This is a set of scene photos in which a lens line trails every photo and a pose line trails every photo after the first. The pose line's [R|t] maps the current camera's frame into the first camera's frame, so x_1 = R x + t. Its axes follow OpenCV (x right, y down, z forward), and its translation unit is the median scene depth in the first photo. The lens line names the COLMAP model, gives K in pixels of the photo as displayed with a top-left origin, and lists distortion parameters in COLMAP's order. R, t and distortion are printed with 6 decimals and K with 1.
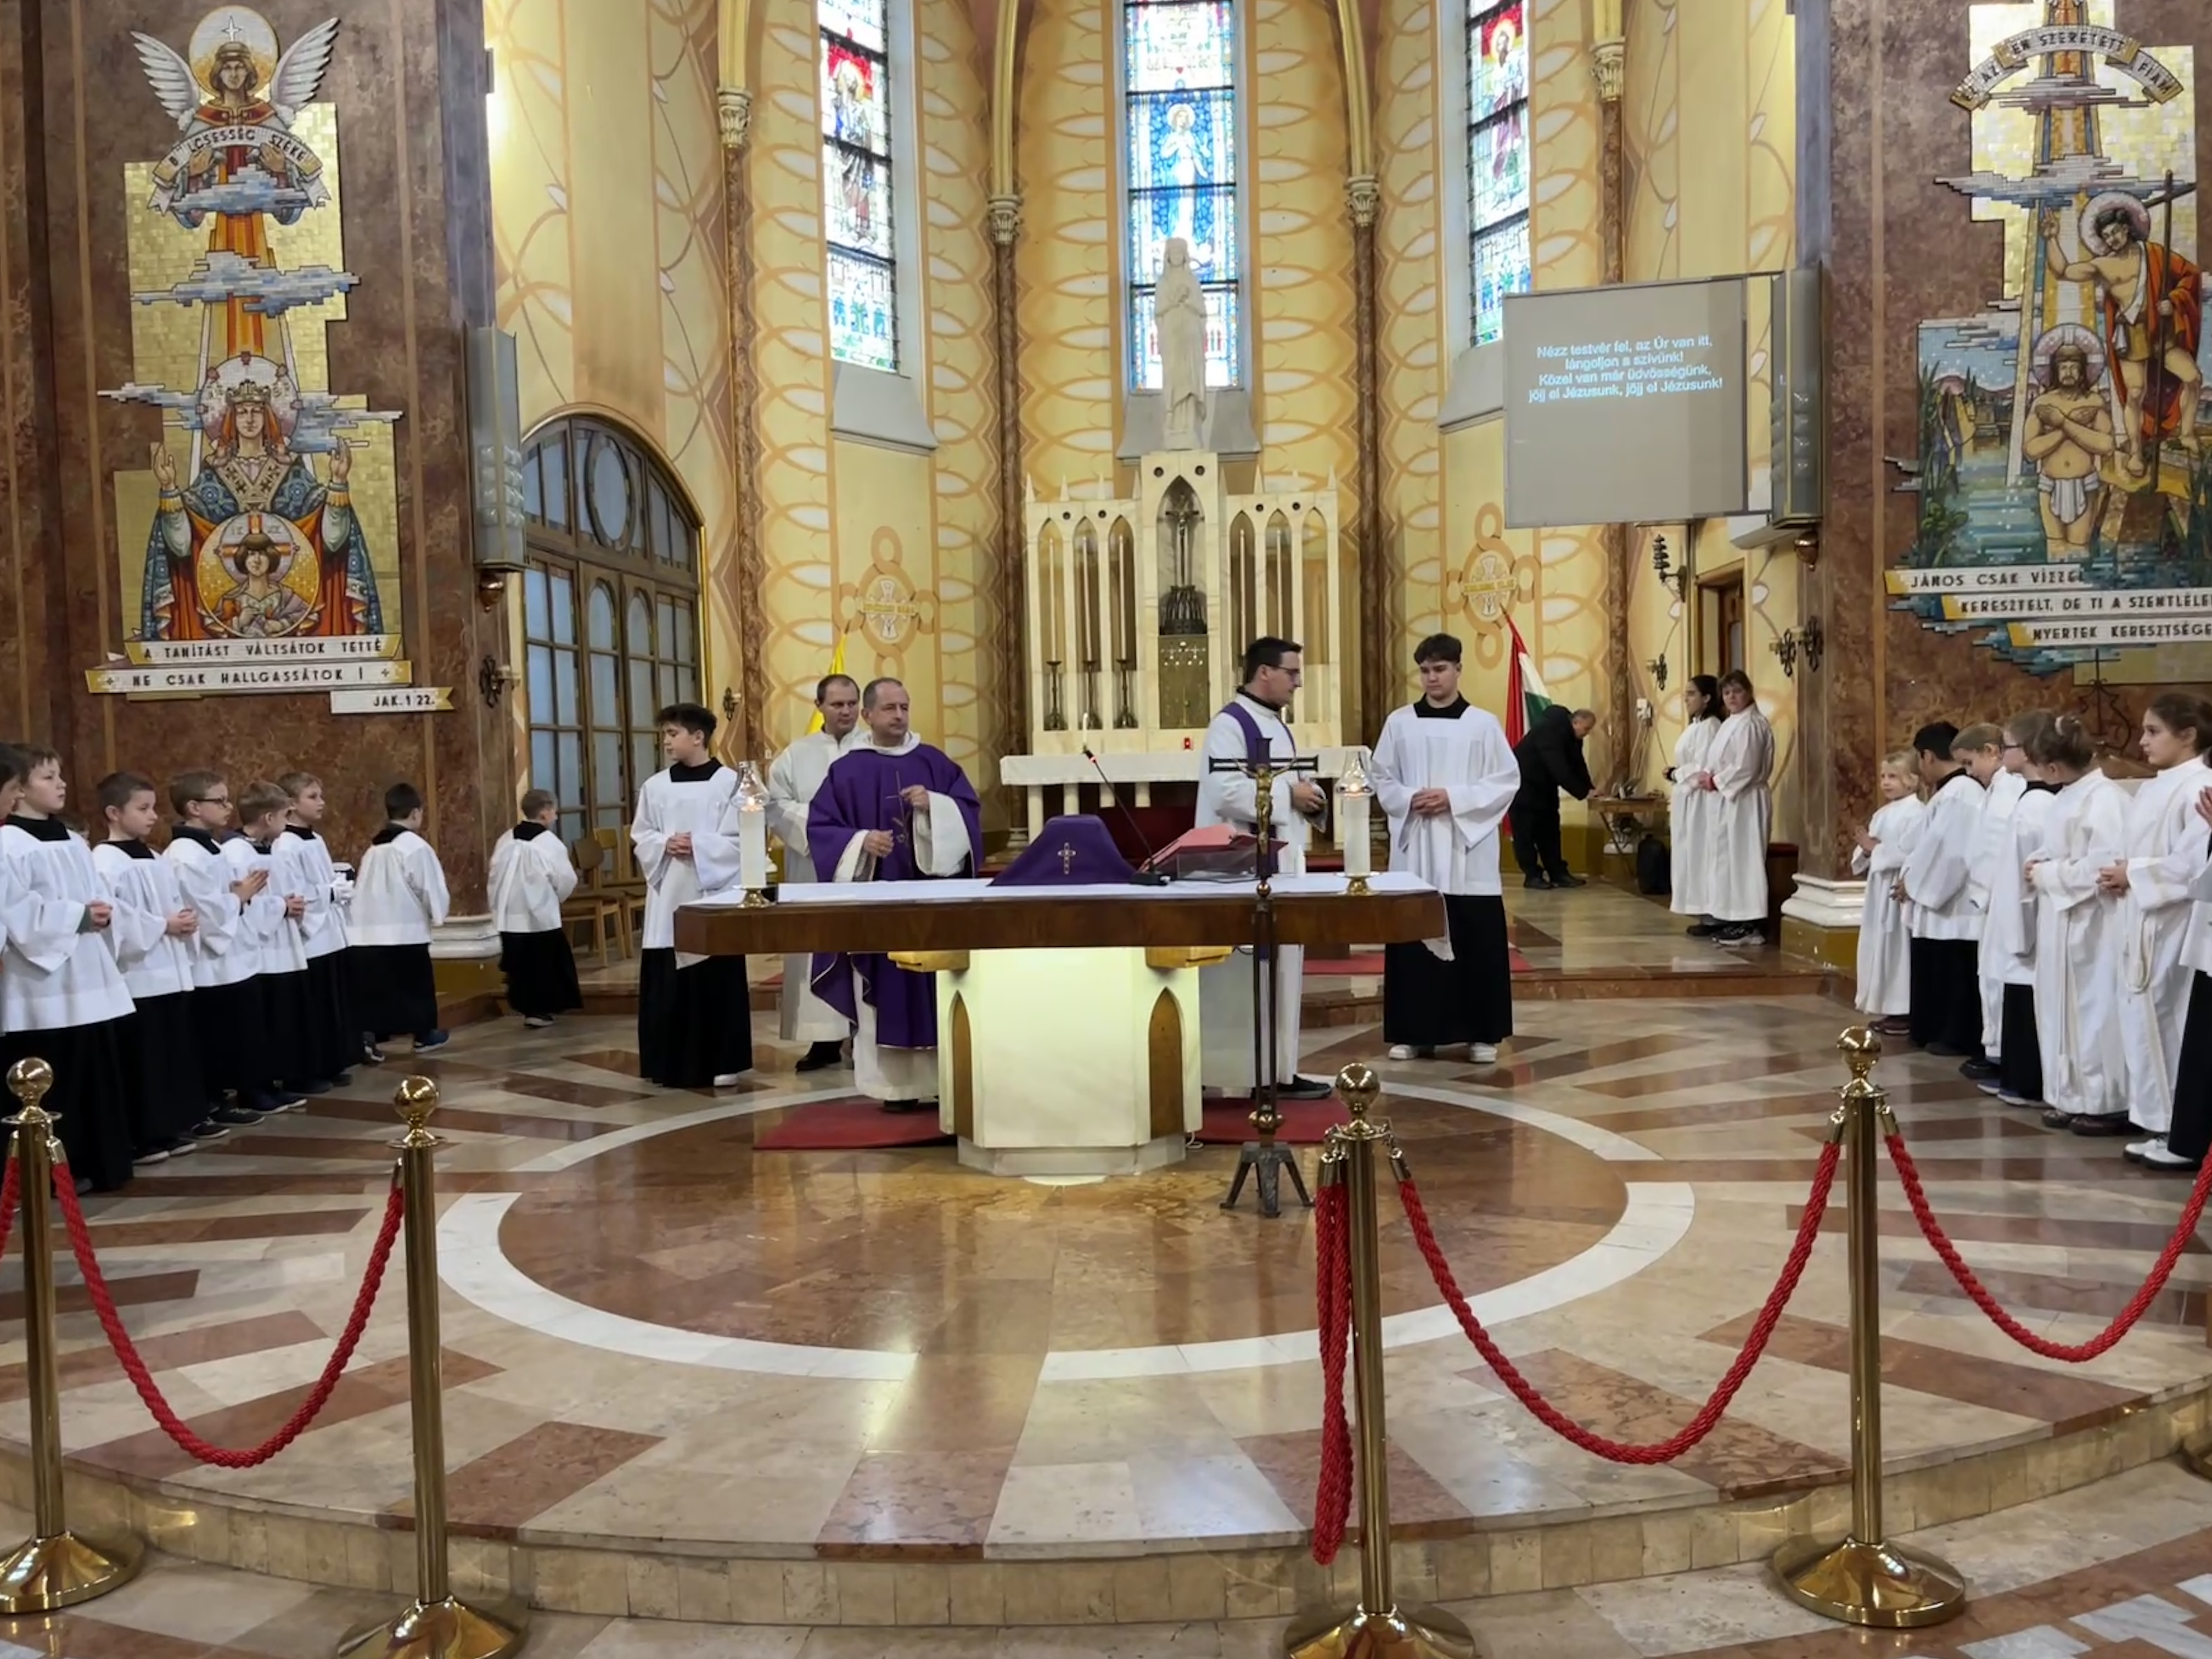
lens RADIAL K [[1841.4, 0, 1106.0], [0, 1841.4, 829.5], [0, 0, 1]] dist [0.098196, -0.142157]
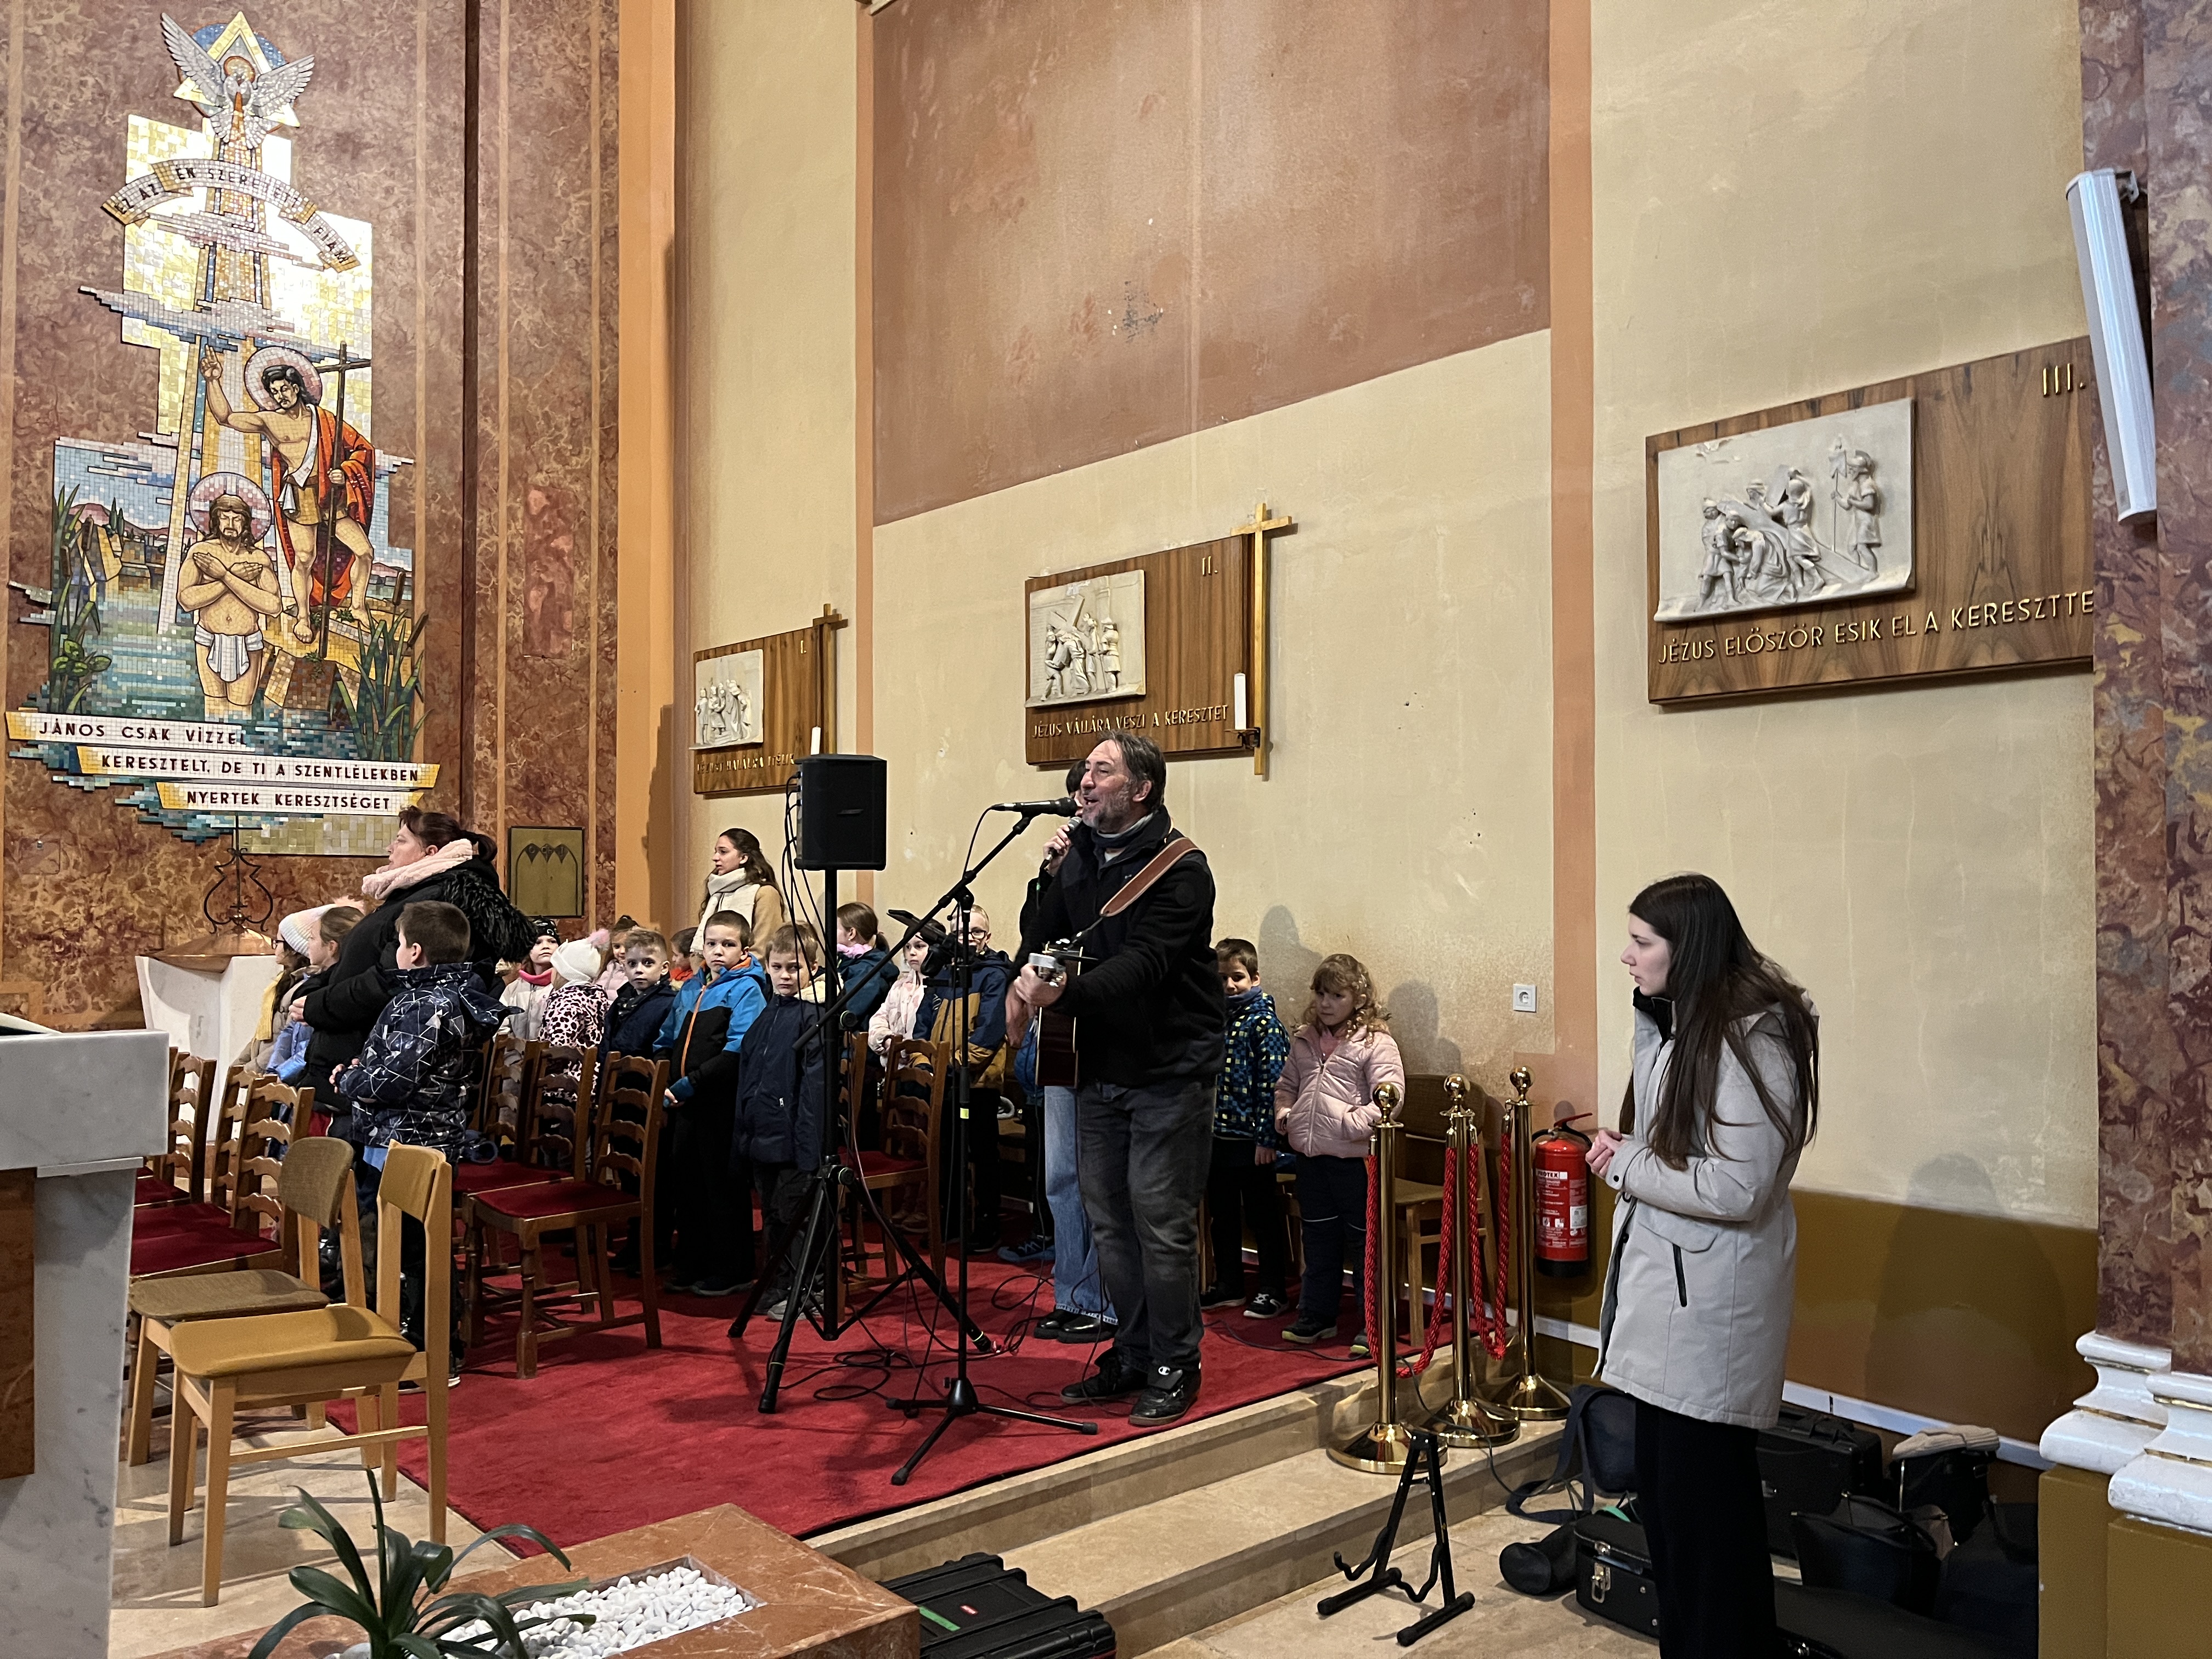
lens RADIAL K [[1704.2, 0, 1107.1], [0, 1704.2, 845.4], [0, 0, 1]] dist [0.061546, -0.089403]
pose [[0.704928, 0.046568, 0.707749, 0.215556], [0.010859, 0.997017, -0.076418, -0.010680], [-0.709196, 0.061554, 0.702319, 0.084309]]
